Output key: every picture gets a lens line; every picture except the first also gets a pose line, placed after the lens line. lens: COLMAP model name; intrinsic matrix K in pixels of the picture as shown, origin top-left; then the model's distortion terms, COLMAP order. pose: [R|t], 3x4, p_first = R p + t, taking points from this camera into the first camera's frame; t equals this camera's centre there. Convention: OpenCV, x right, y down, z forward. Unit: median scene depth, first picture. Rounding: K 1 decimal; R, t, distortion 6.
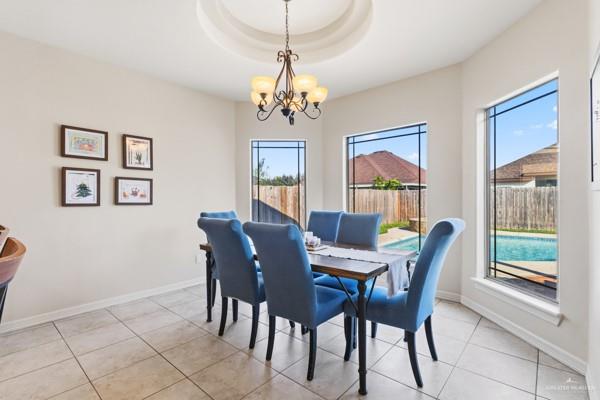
lens RADIAL K [[279.2, 0, 300.9], [0, 279.2, 201.8], [0, 0, 1]] dist [0.000145, 0.000247]
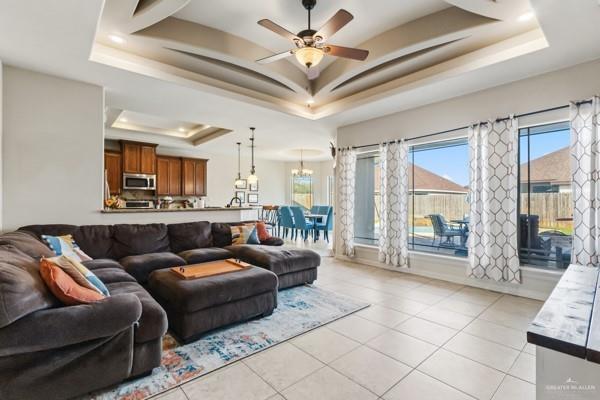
lens RADIAL K [[279.2, 0, 300.9], [0, 279.2, 201.8], [0, 0, 1]] dist [0.000145, 0.000247]
pose [[0.991528, 0.004363, -0.129818, 0.415800], [-0.004512, 0.999989, -0.000856, -0.000803], [0.129813, 0.001434, 0.991537, -2.589433]]
